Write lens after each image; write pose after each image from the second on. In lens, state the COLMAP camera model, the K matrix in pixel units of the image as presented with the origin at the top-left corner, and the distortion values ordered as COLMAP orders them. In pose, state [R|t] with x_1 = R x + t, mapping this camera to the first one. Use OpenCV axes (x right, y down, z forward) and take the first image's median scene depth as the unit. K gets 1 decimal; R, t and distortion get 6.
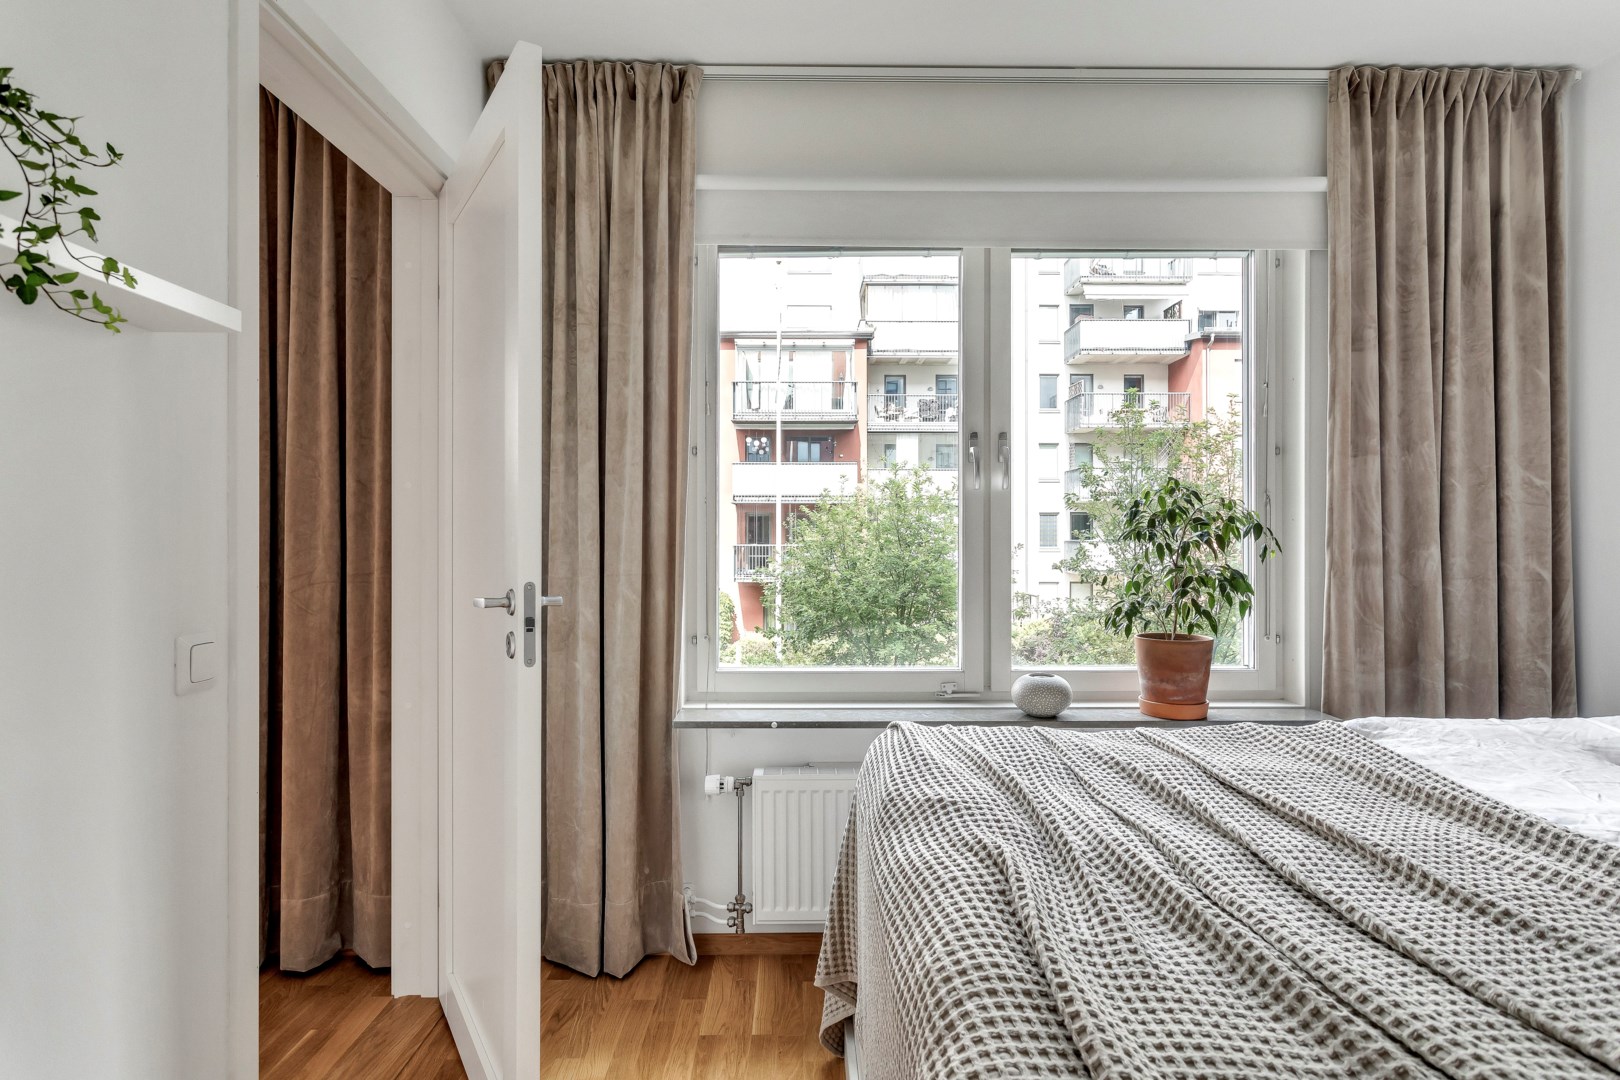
lens RADIAL K [[896.3, 0, 816.7], [0, 896.3, 538.0], [0, 0, 1]] dist [-0.005922, 0.002836]
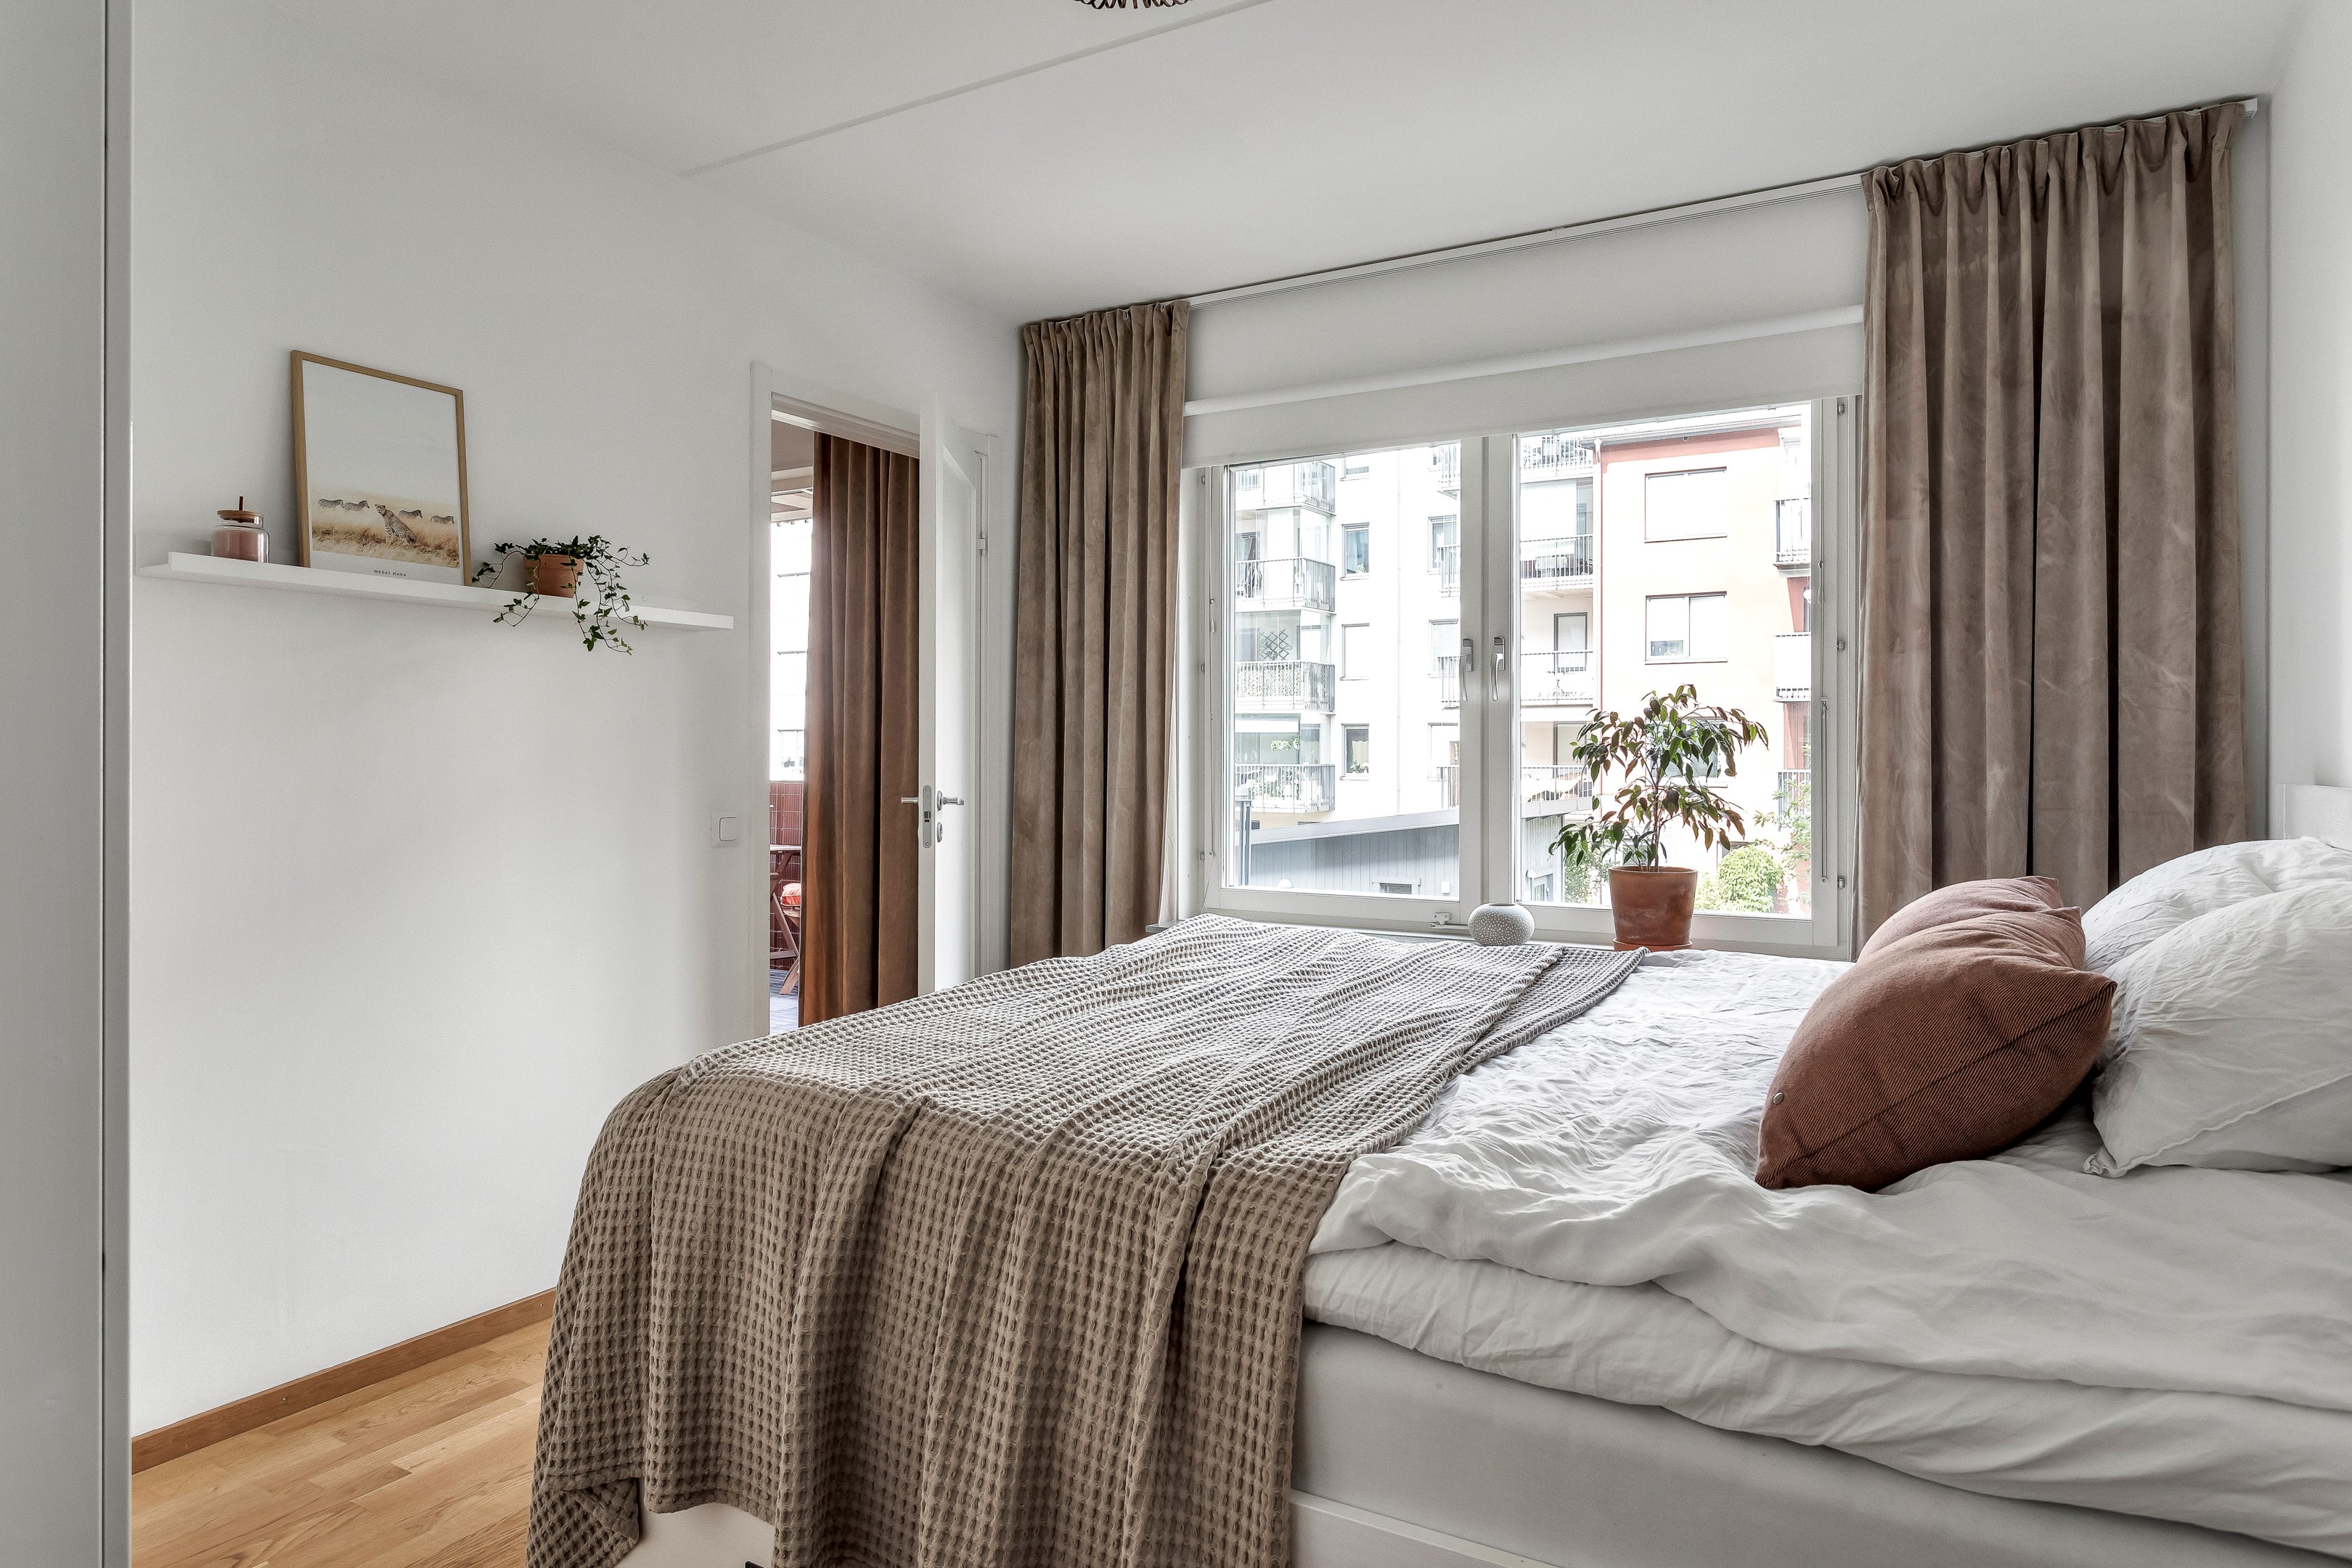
lens RADIAL K [[1400.7, 0, 1158.4], [0, 1400.7, 780.3], [0, 0, 1]] dist [-0.013737, 0.004657]
pose [[0.854697, 0.009276, -0.519044, 0.688696], [-0.001317, 0.999876, 0.015701, 0.003393], [0.519125, -0.012736, 0.854603, -0.405635]]
